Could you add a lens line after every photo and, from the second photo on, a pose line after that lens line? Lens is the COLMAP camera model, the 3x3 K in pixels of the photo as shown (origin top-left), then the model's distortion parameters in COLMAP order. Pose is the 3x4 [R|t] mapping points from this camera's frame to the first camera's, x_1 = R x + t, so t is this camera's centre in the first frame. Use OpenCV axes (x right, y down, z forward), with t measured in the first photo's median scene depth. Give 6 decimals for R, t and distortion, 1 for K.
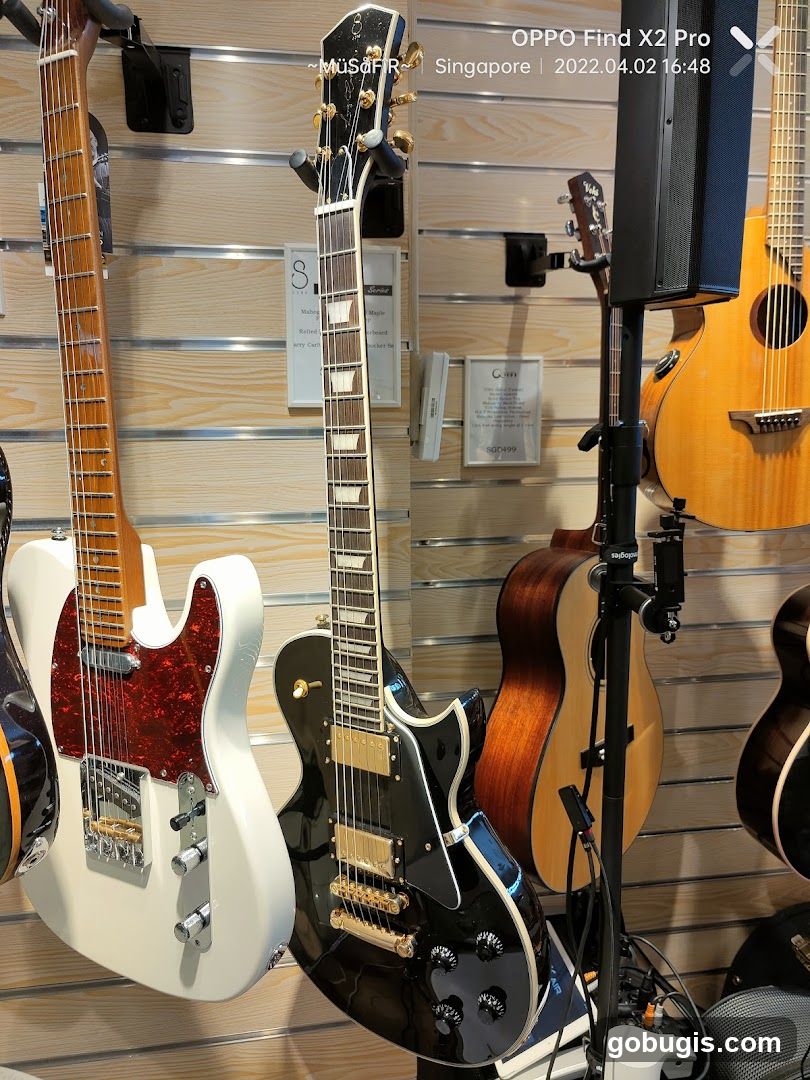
lens RADIAL K [[841.1, 0, 405.0], [0, 841.1, 540.0], [0, 0, 1]] dist [0.047468, -0.001162]
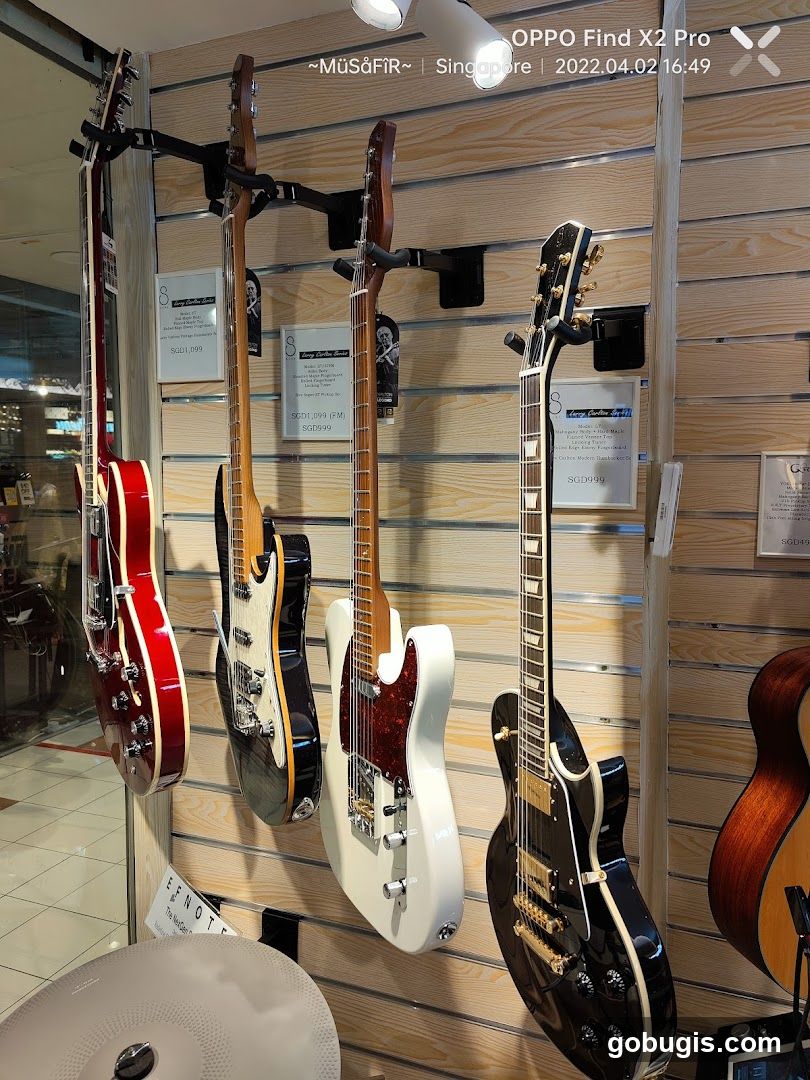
lens RADIAL K [[825.4, 0, 405.0], [0, 825.4, 540.0], [0, 0, 1]] dist [0.079593, 0.007877]
pose [[0.856040, 0.054067, -0.514074, 0.406323], [-0.083792, 0.995876, -0.034791, -0.063294], [0.510072, 0.072858, 0.857040, -0.186804]]
